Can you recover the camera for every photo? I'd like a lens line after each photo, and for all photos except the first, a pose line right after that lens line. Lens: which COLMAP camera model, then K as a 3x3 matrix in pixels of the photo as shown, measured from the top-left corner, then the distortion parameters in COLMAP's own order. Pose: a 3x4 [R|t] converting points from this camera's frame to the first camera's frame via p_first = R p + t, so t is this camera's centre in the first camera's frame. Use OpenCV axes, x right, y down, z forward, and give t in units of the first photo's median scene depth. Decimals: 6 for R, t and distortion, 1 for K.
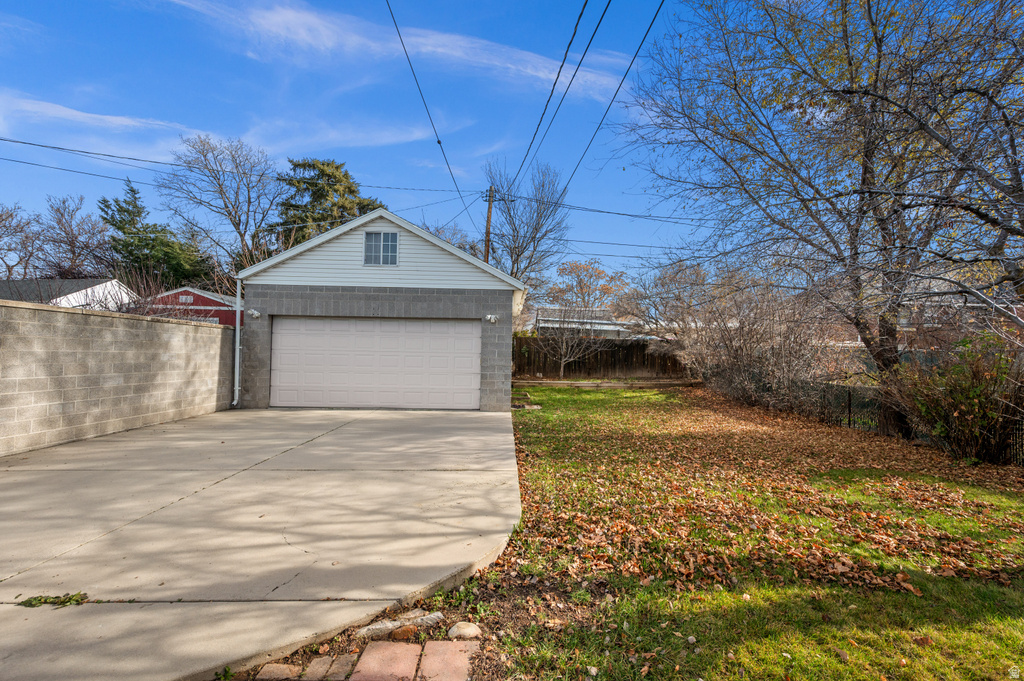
lens RADIAL K [[414.1, 0, 515.2], [0, 414.1, 346.0], [0, 0, 1]] dist [-0.003165, 0.000682]
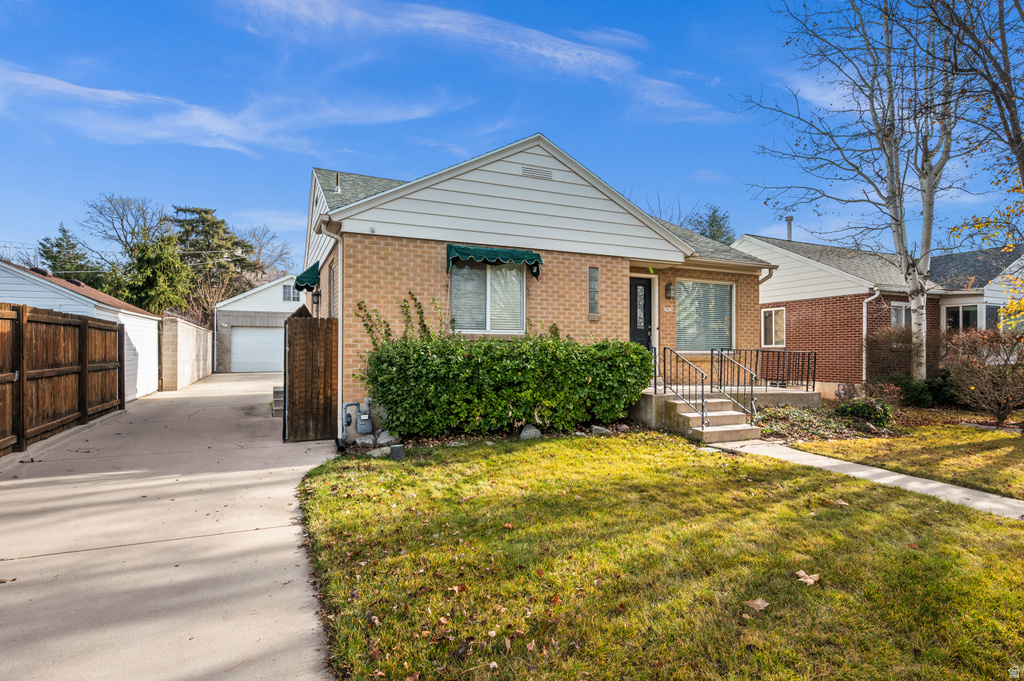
lens RADIAL K [[526.5, 0, 510.0], [0, 526.5, 342.6], [0, 0, 1]] dist [-0.004117, -0.000228]
pose [[0.923225, -0.009780, 0.384134, -0.334884], [0.006014, 0.999921, 0.011002, -0.014433], [-0.384212, -0.007847, 0.923212, -1.849722]]
